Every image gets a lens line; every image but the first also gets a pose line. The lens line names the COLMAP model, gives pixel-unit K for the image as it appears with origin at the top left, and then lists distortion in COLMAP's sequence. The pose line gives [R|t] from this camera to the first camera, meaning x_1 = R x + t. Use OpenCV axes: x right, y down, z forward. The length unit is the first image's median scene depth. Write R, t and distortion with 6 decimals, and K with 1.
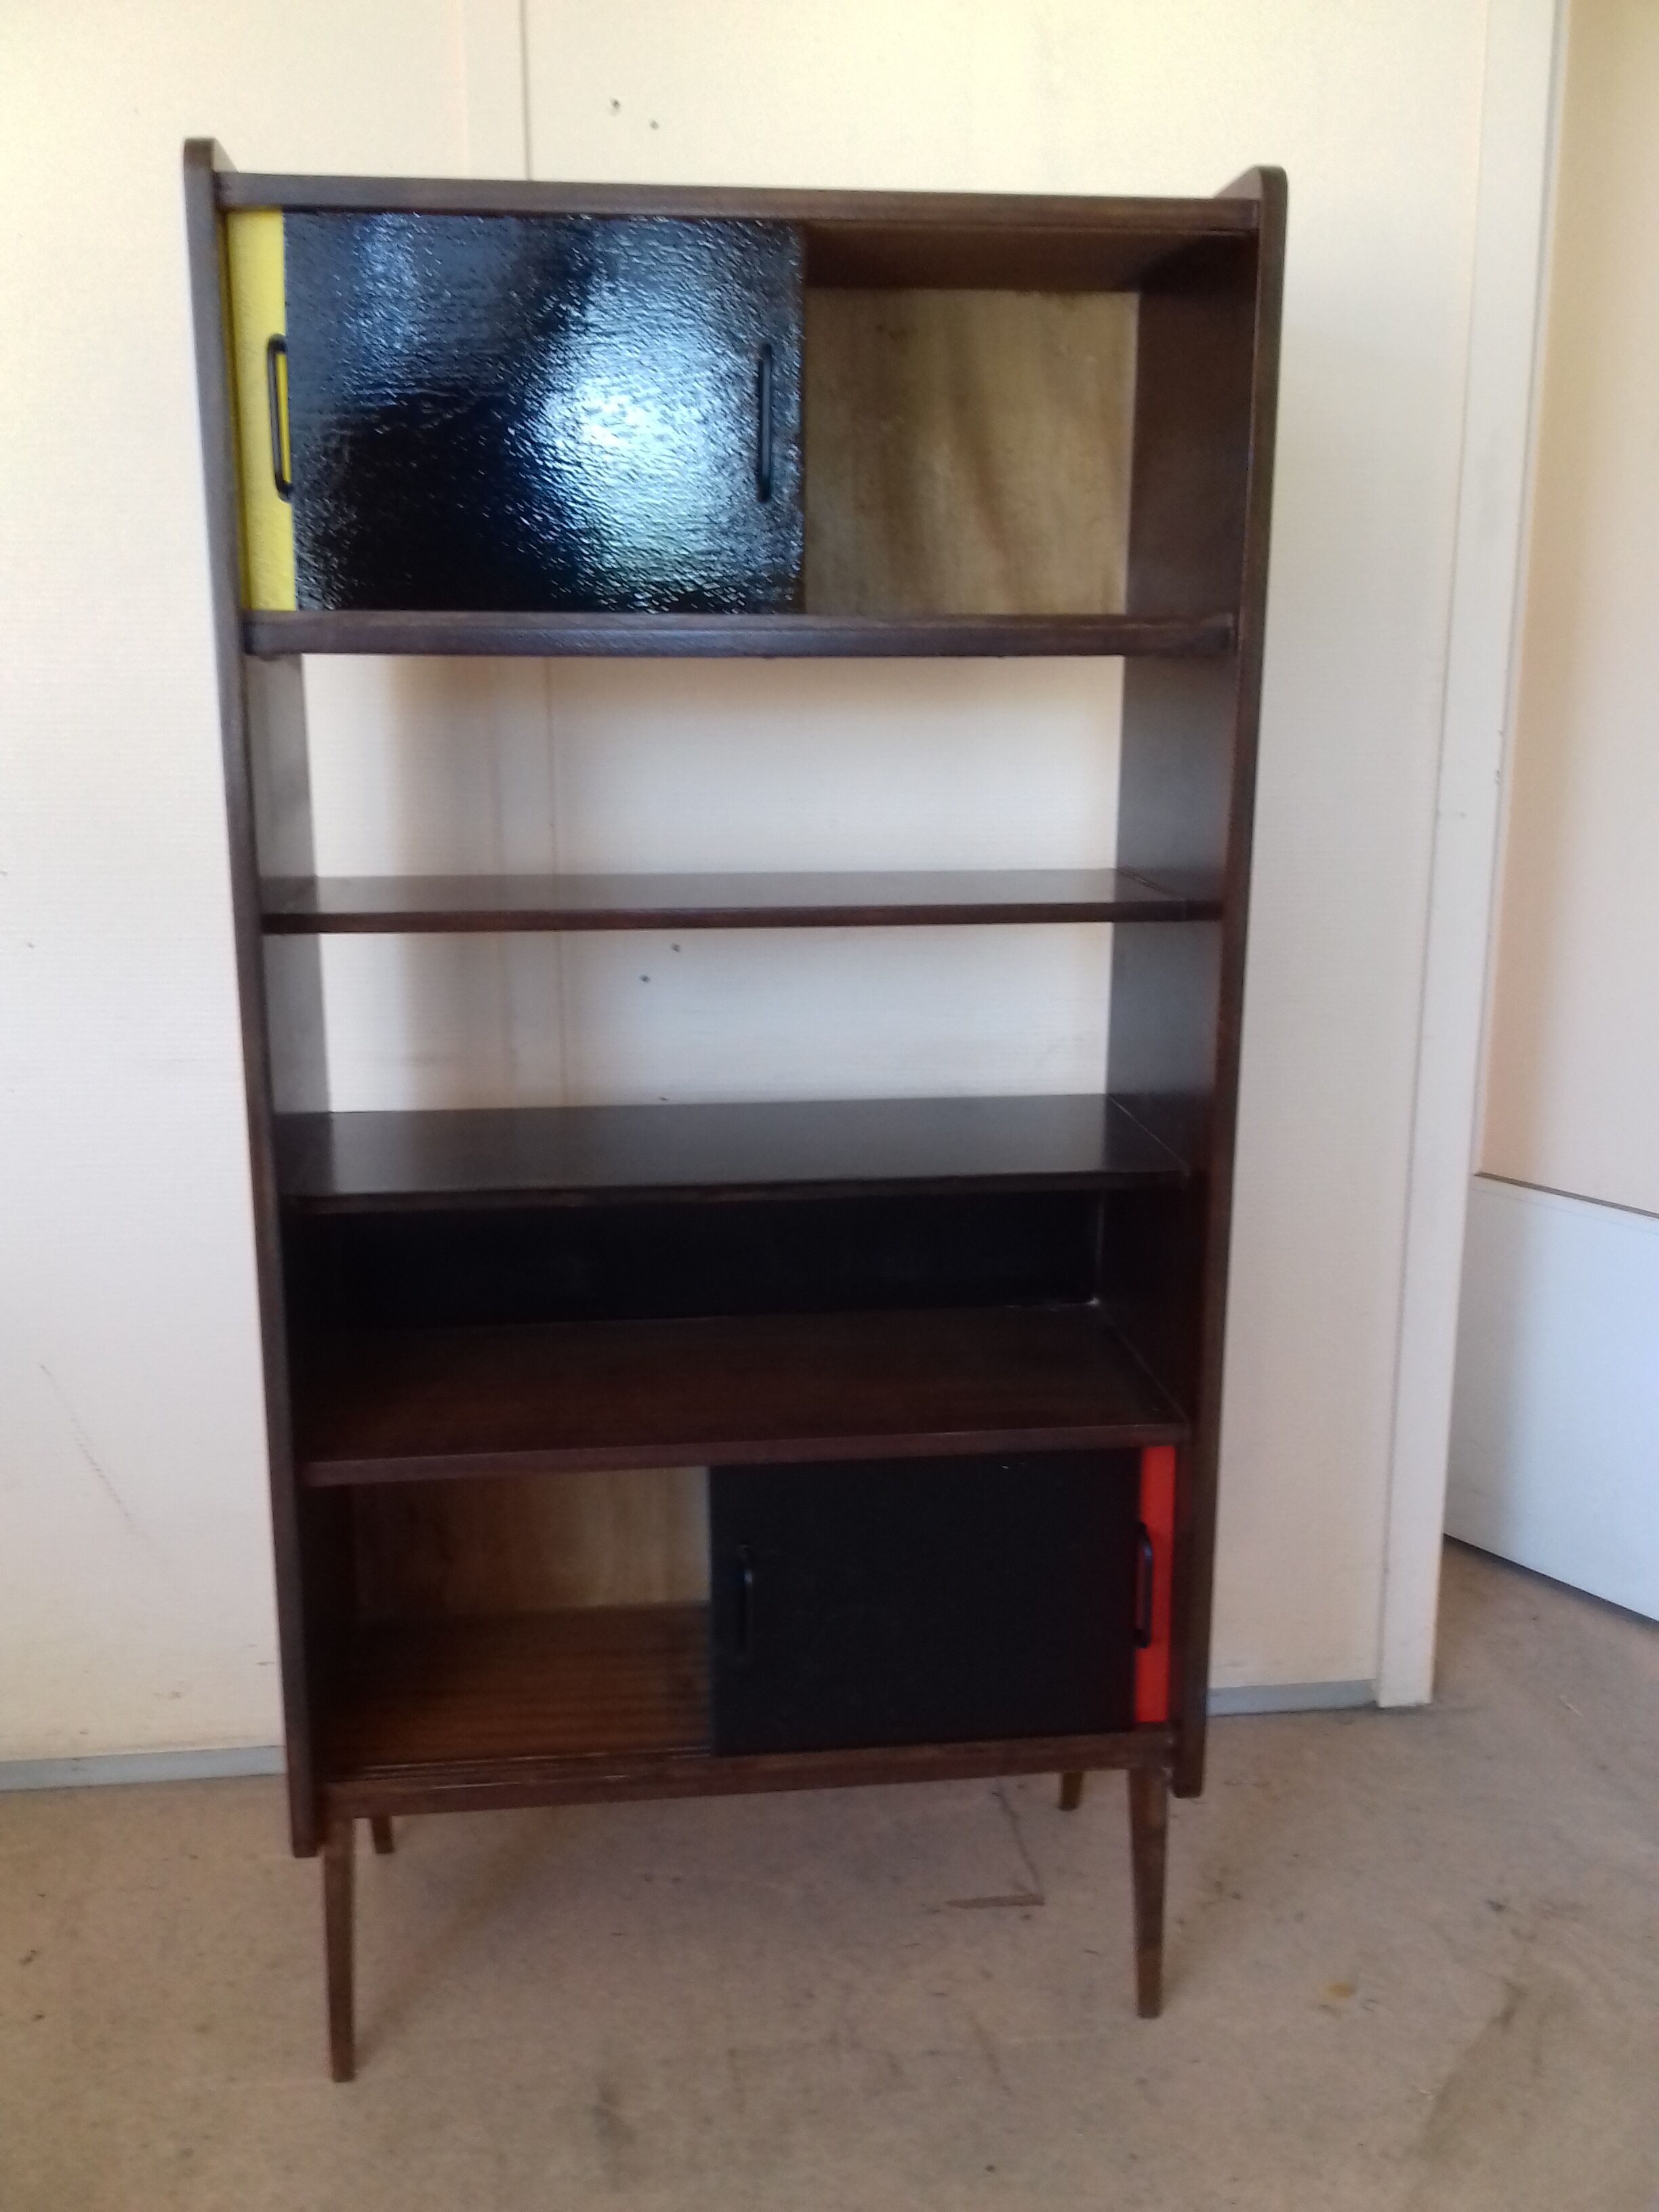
lens RADIAL K [[1955.5, 0, 799.2], [0, 1955.5, 1093.2], [0, 0, 1]] dist [0.092104, -0.151391]
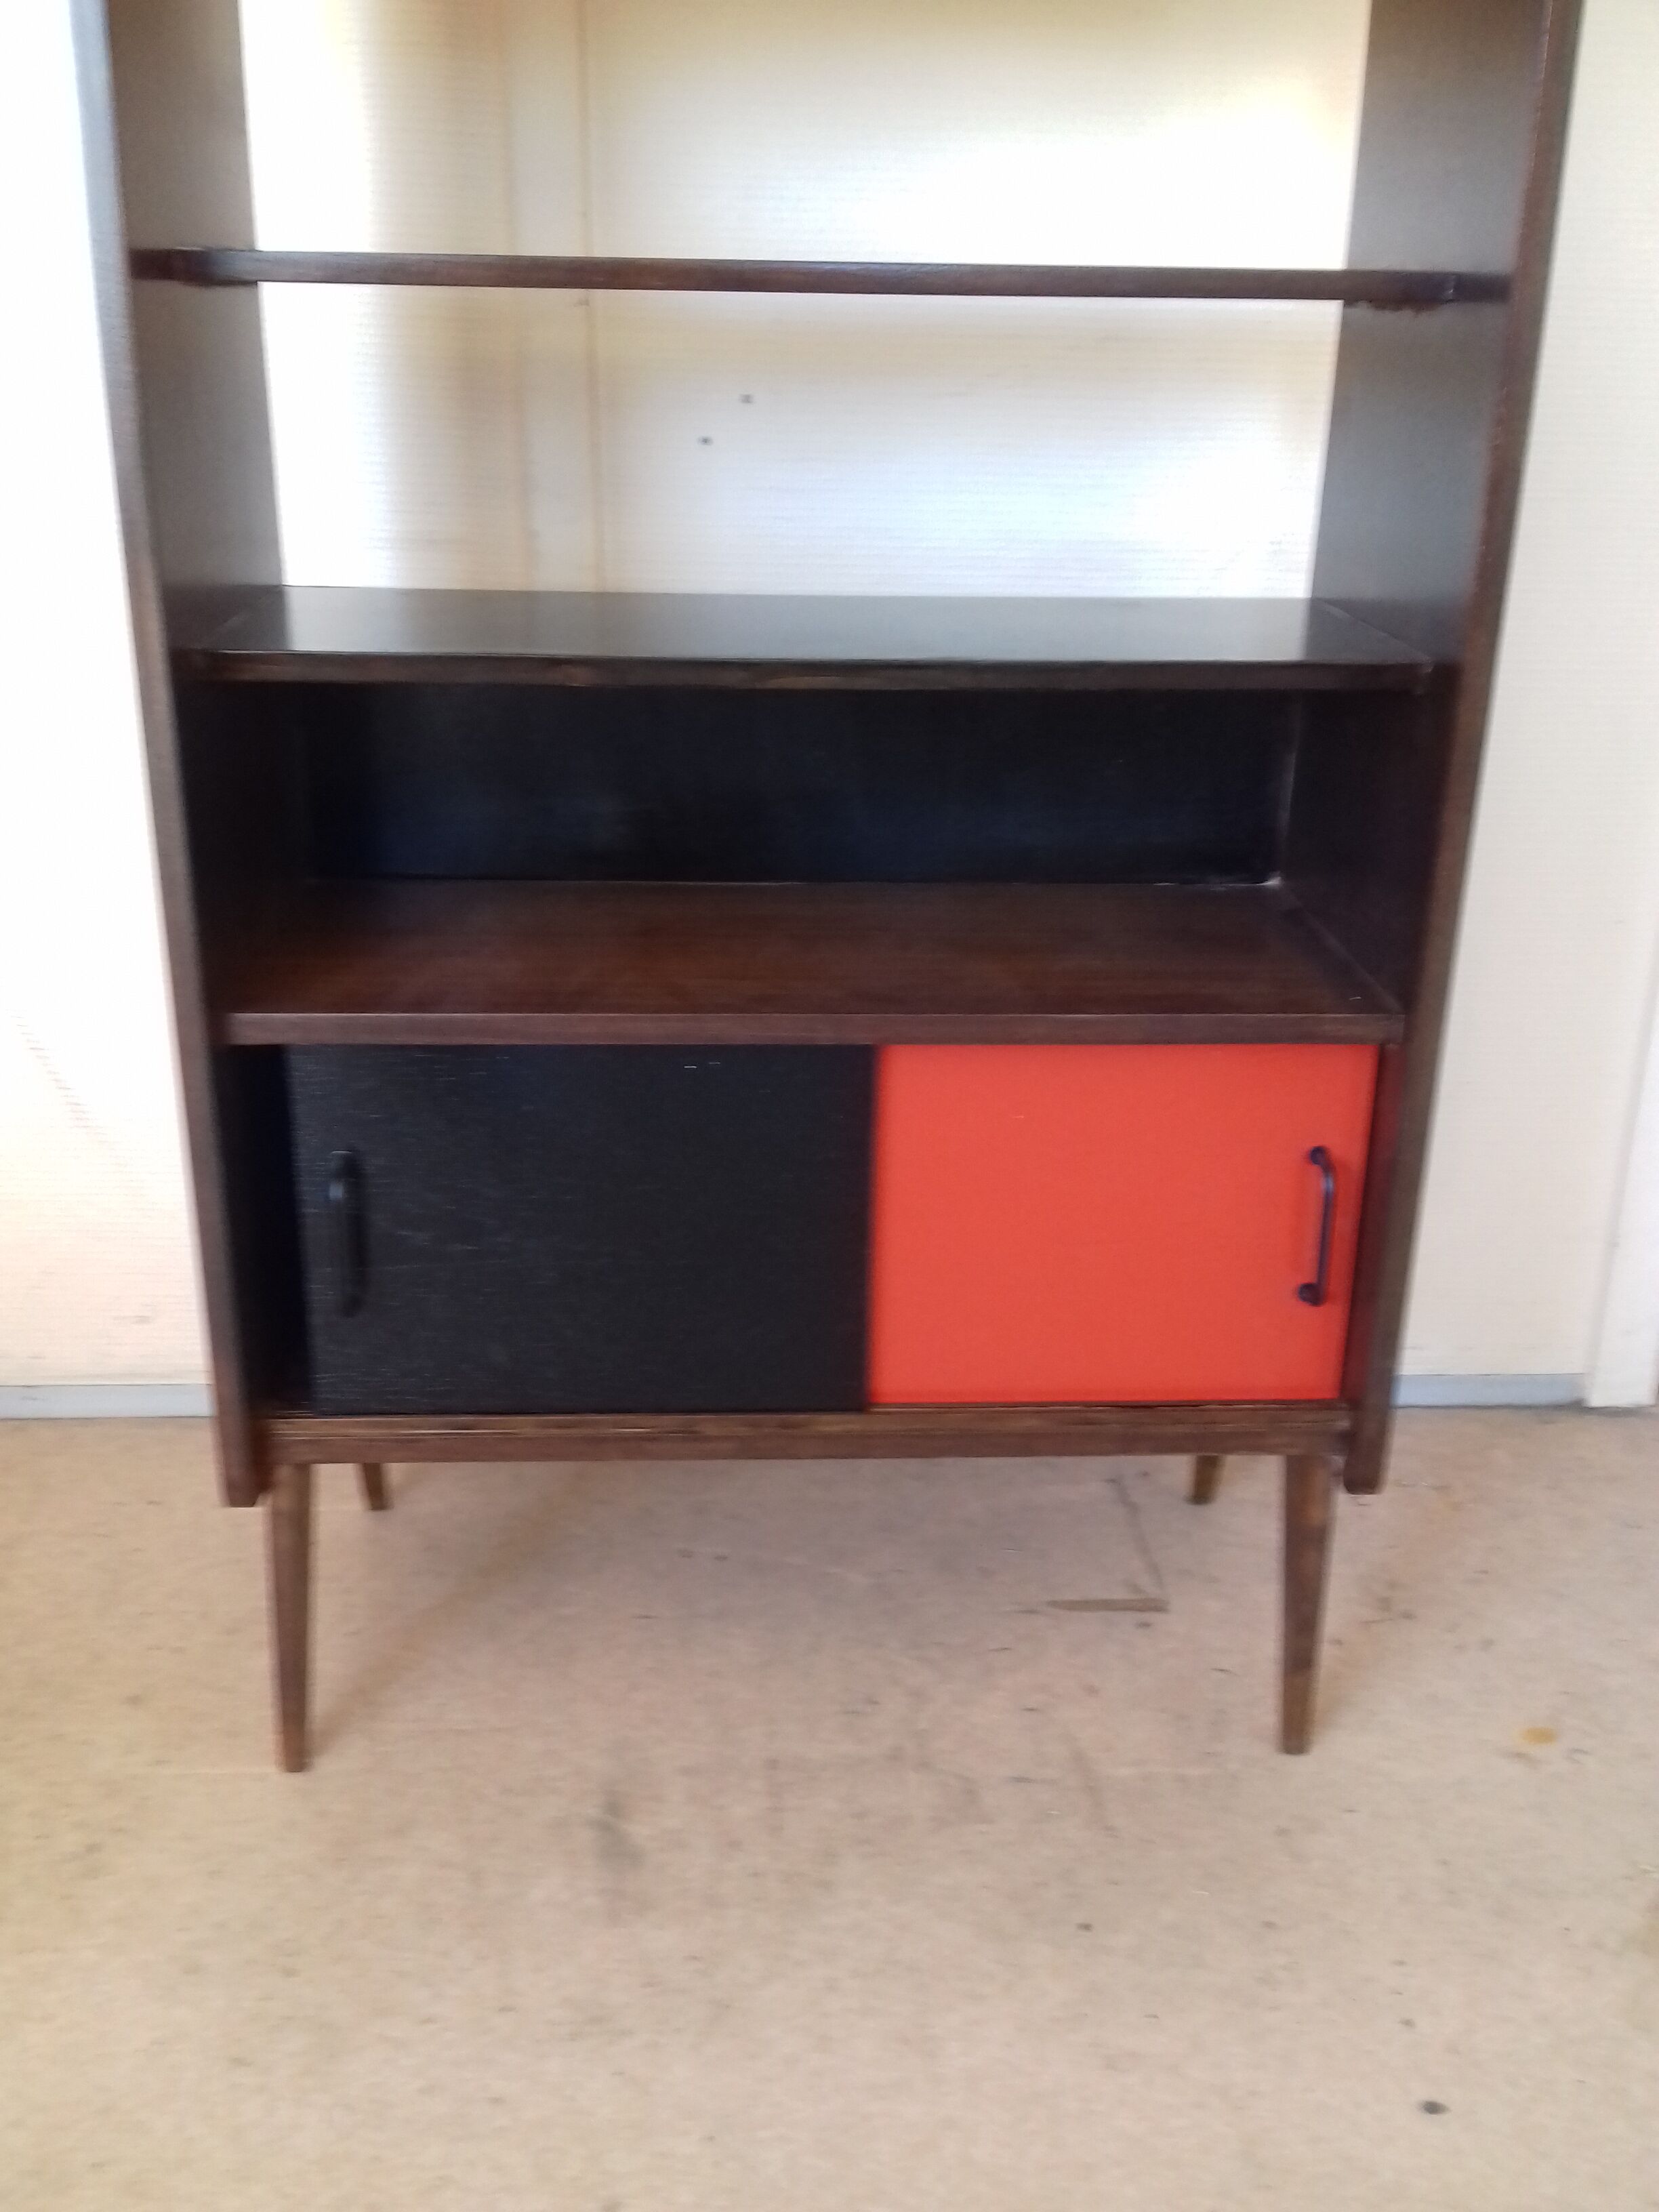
lens RADIAL K [[1955.5, 0, 799.2], [0, 1955.5, 1093.2], [0, 0, 1]] dist [0.092104, -0.151391]
pose [[0.997011, 0.036772, -0.067948, 0.021546], [-0.026735, 0.989345, 0.143114, 0.092134], [0.072487, -0.140870, 0.987371, 0.231419]]
